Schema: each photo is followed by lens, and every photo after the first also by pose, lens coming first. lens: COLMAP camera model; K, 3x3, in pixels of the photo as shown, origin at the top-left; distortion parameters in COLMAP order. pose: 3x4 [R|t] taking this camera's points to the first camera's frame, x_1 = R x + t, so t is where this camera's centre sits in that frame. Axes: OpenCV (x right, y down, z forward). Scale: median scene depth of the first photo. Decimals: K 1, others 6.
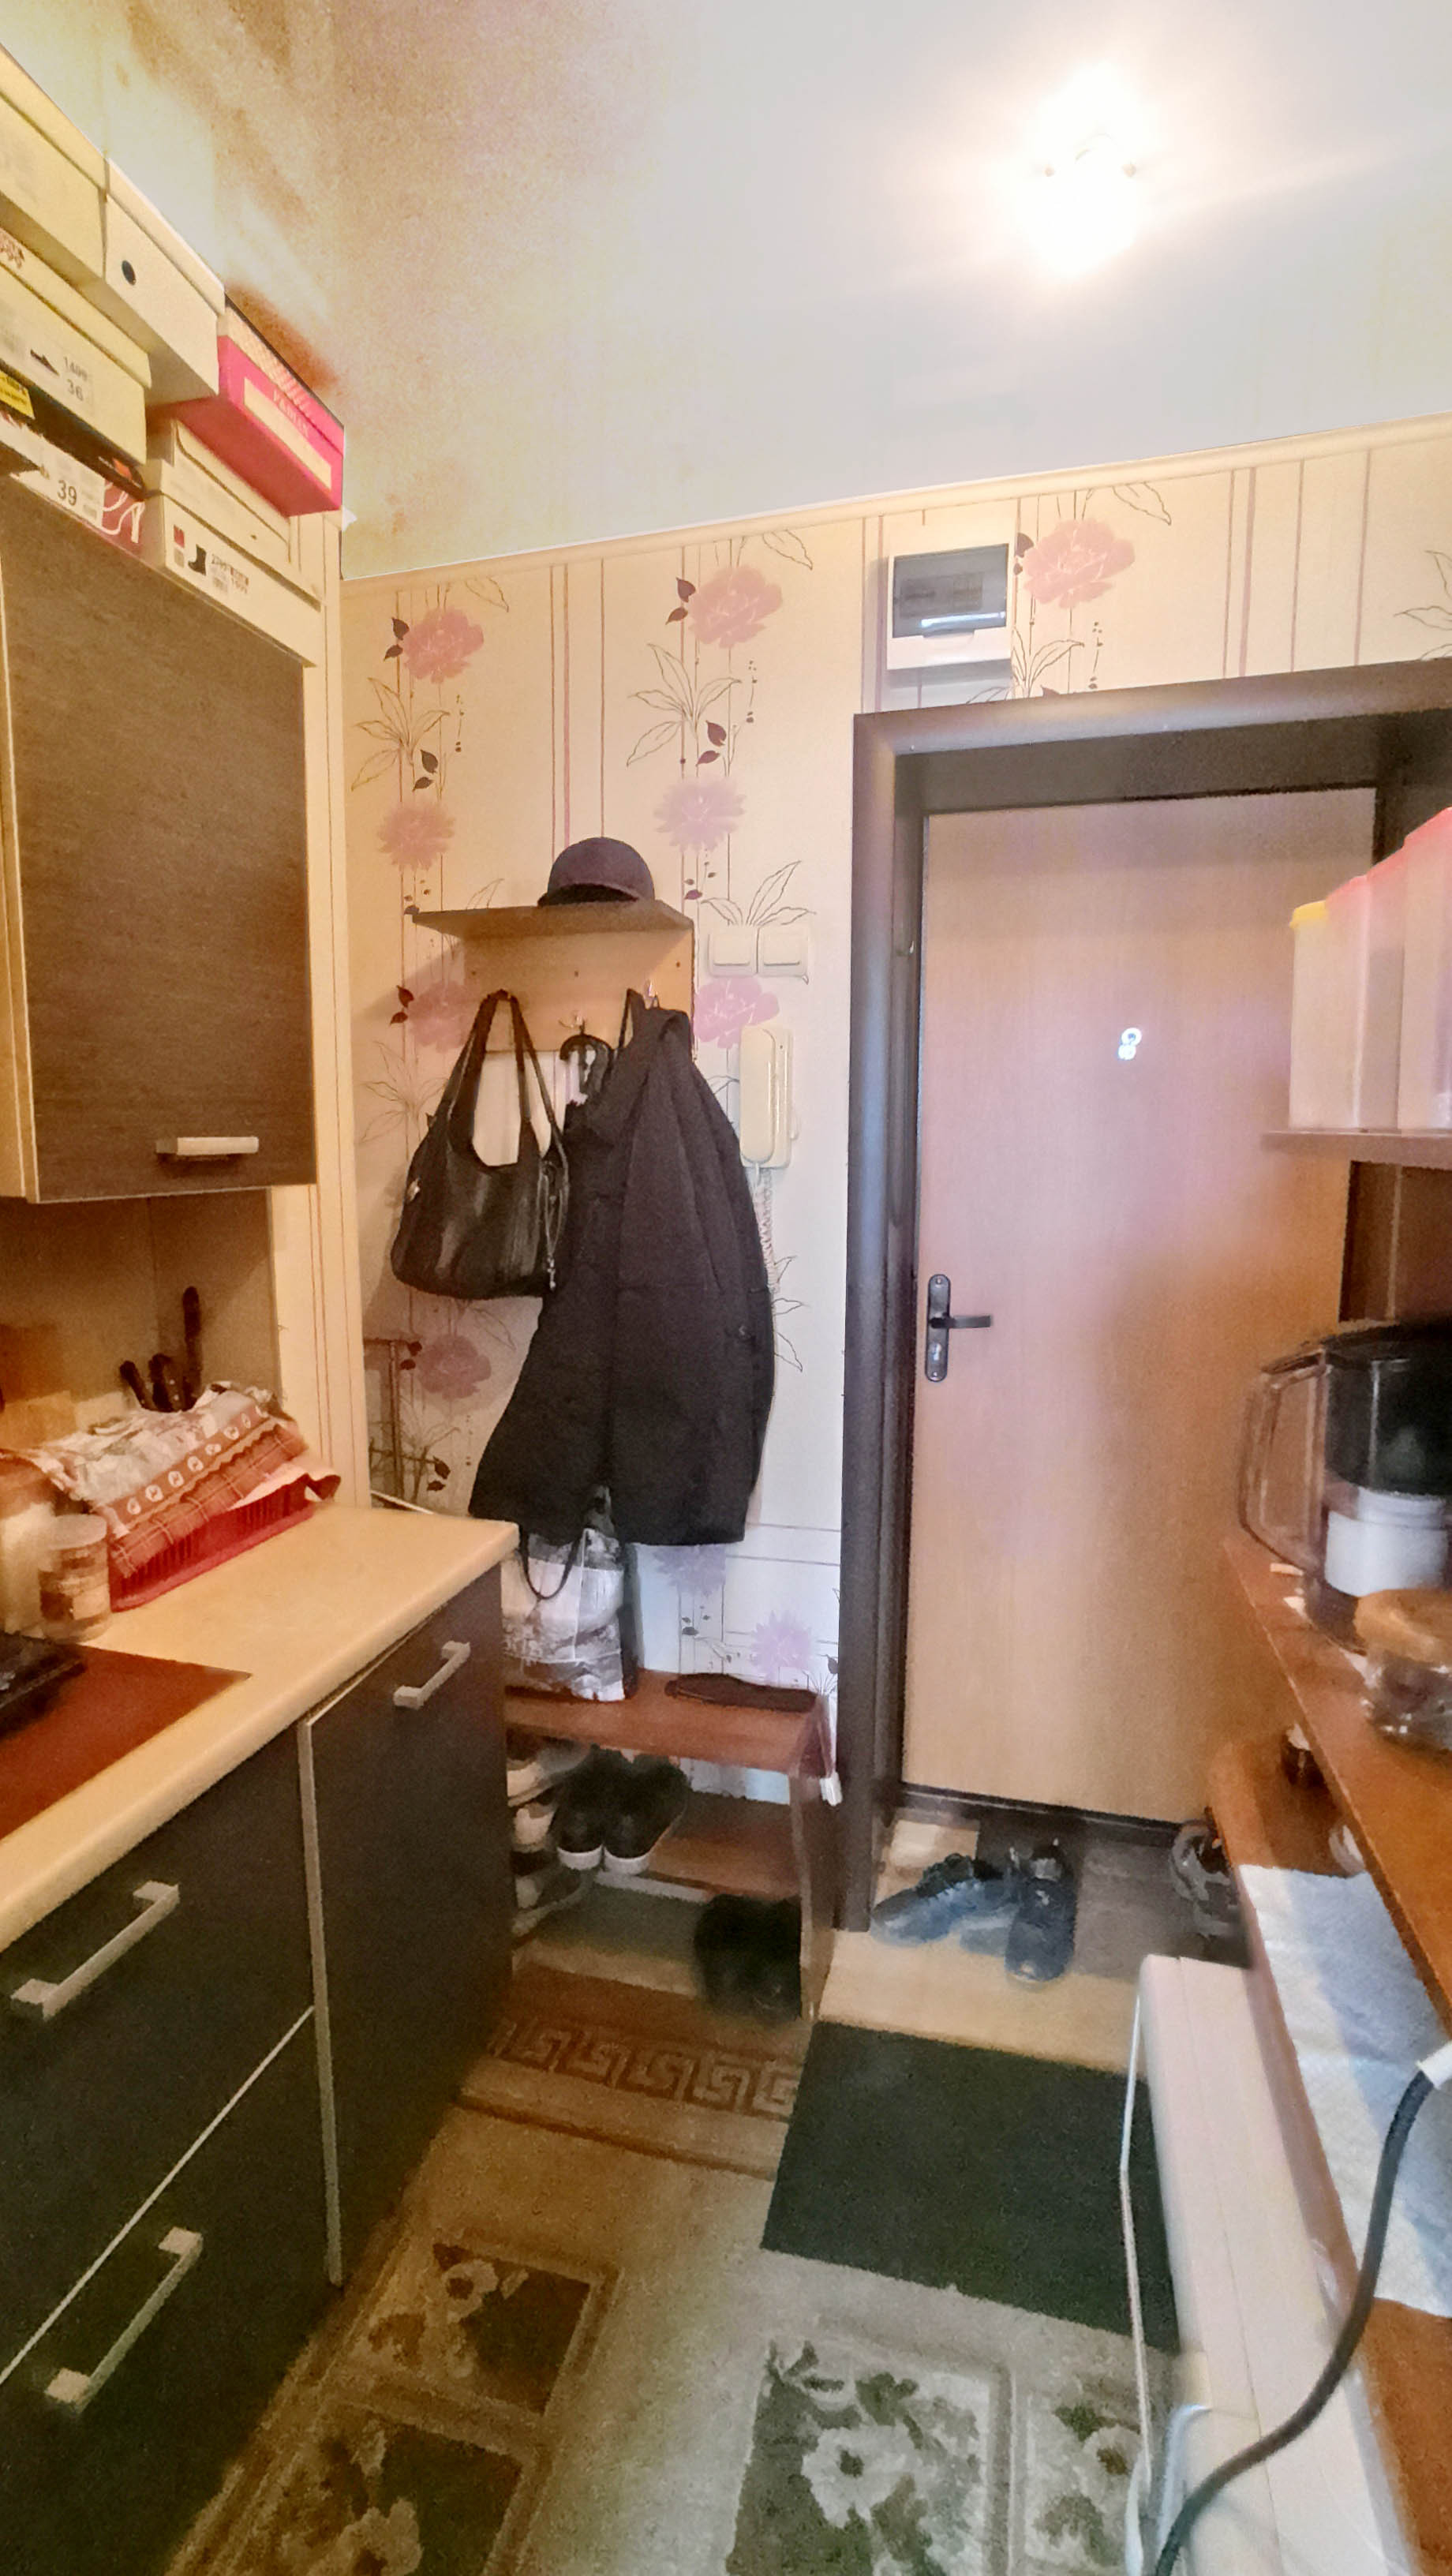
lens RADIAL K [[1148.9, 0, 727.3], [0, 1148.9, 1287.2], [0, 0, 1]] dist [-0.015884, 0.001271]
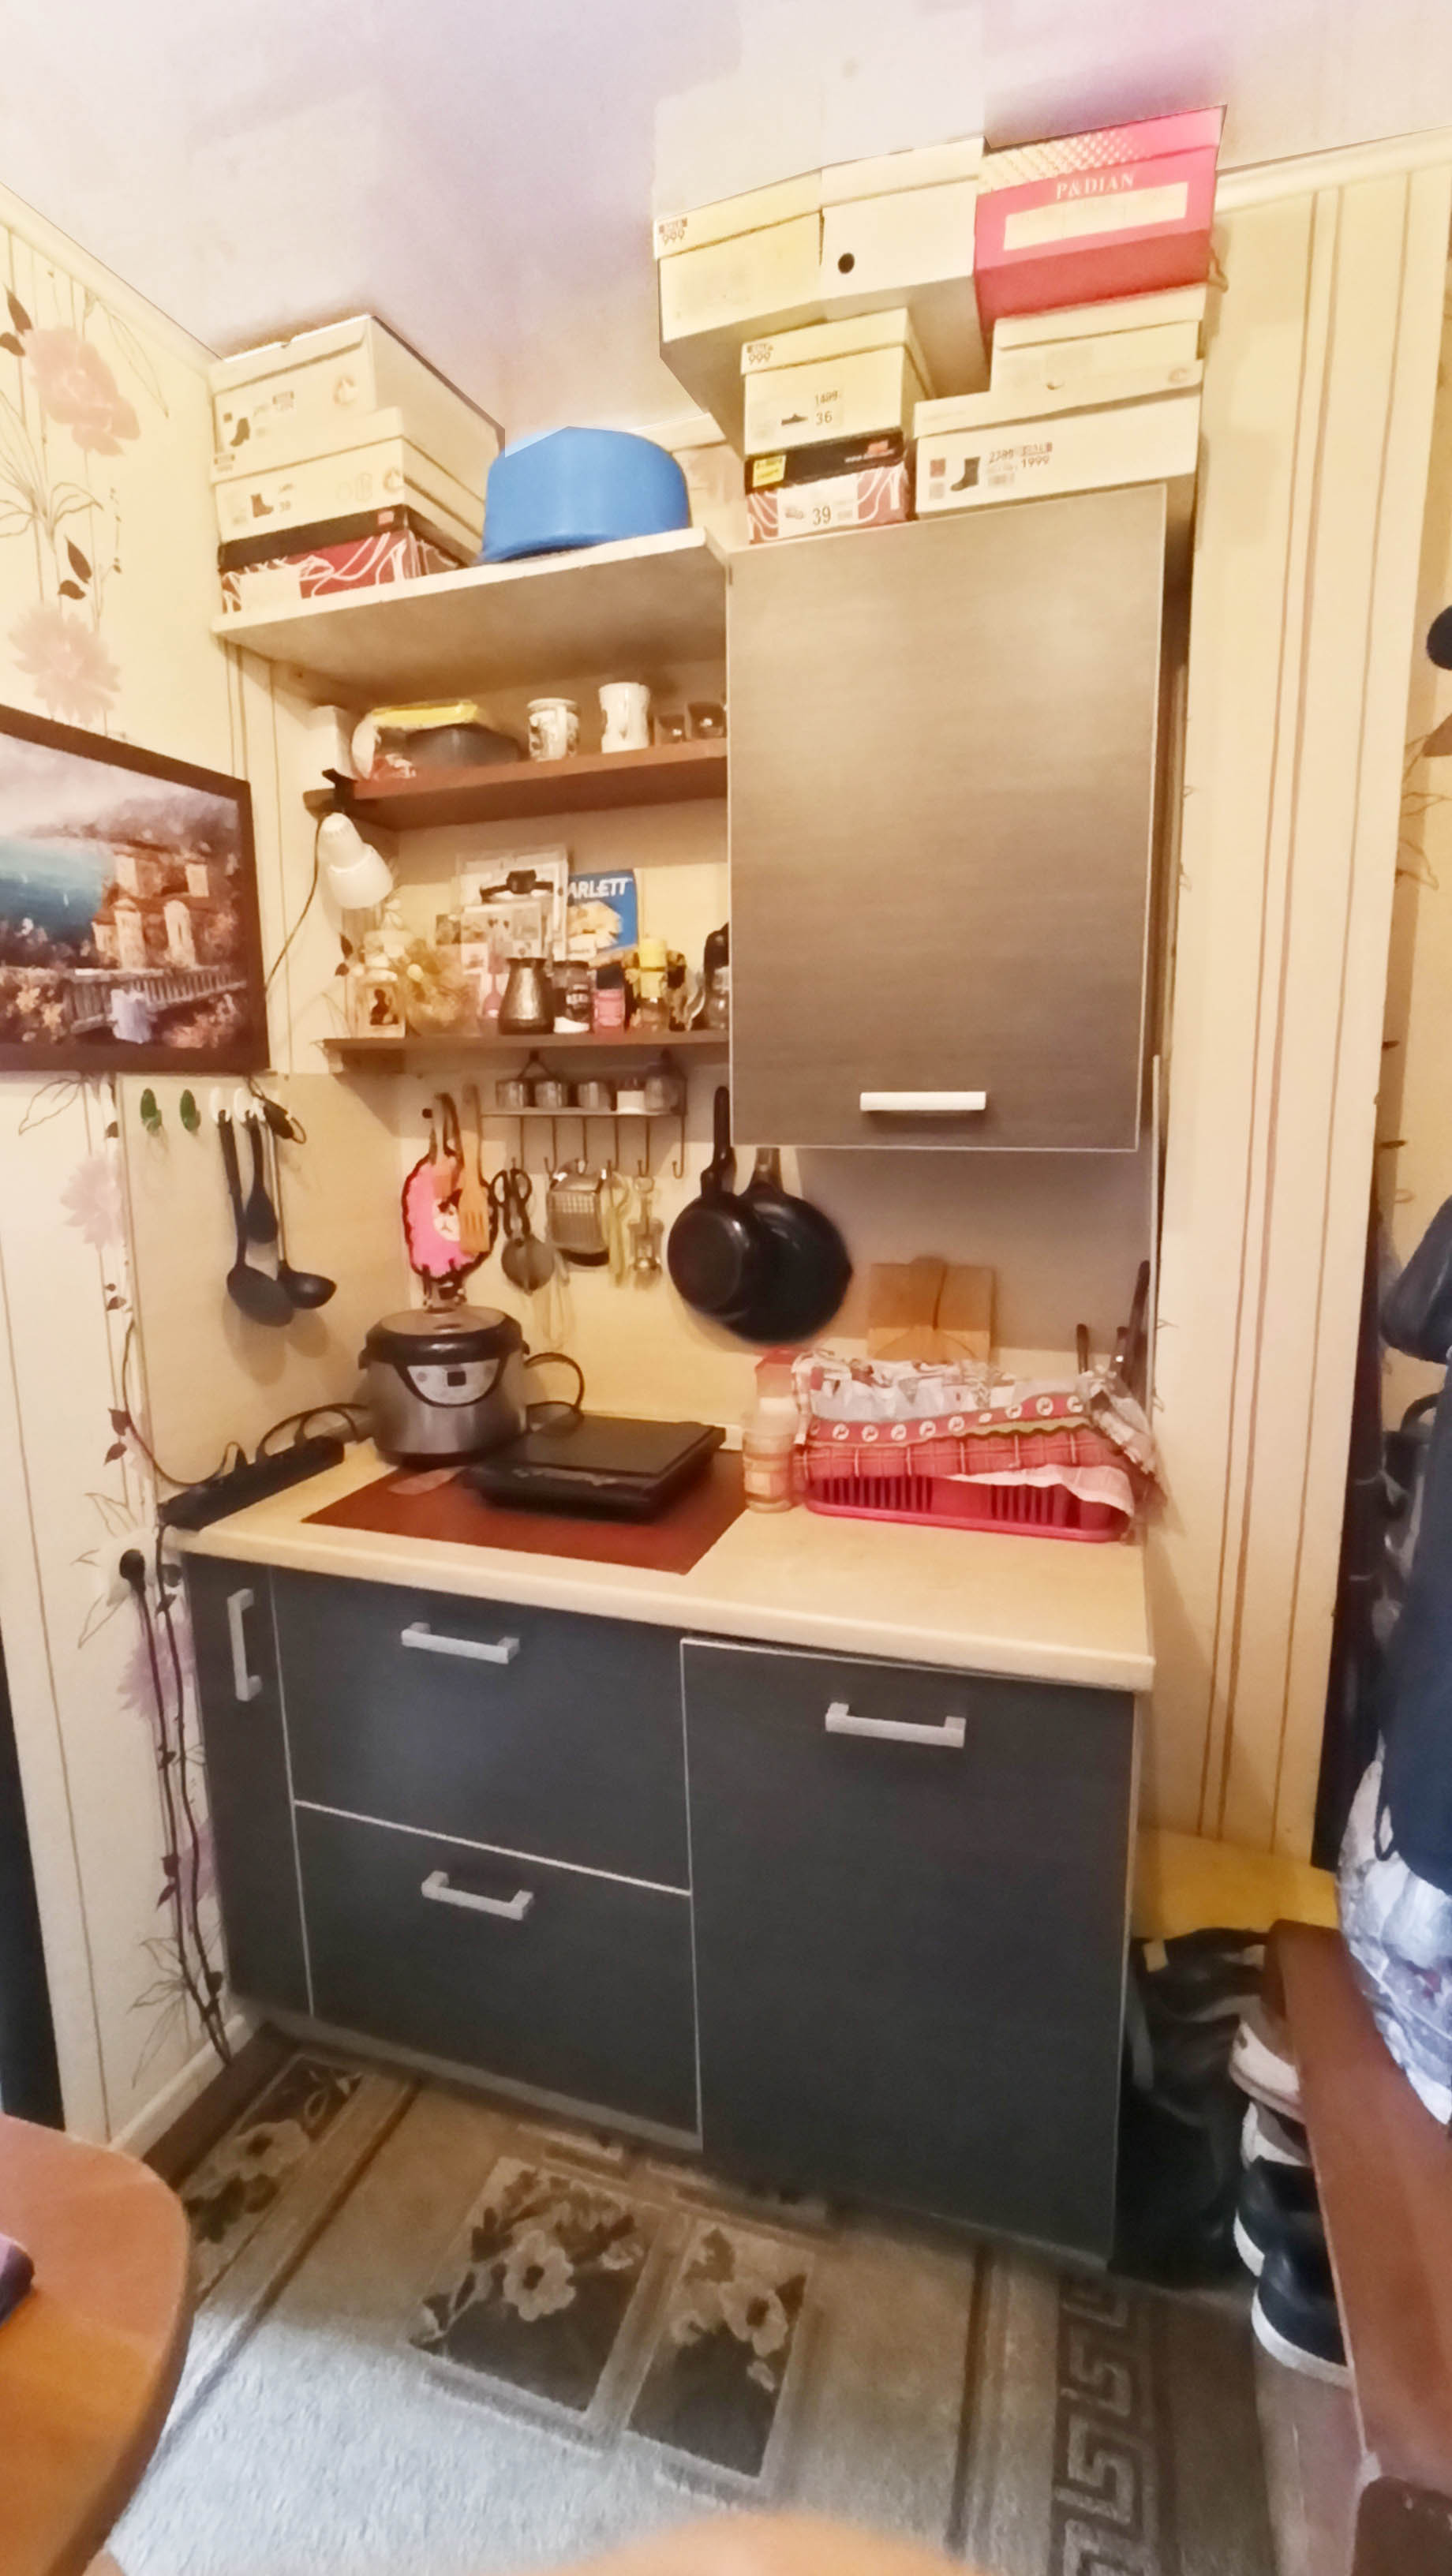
lens RADIAL K [[1148.9, 0, 734.6], [0, 1148.9, 1279.8], [0, 0, 1]] dist [-0.015884, 0.001271]
pose [[-0.079645, 0.161108, -0.983718, 0.590614], [-0.119509, 0.978192, 0.169879, -0.129760], [0.989633, 0.131093, -0.058655, 0.971410]]
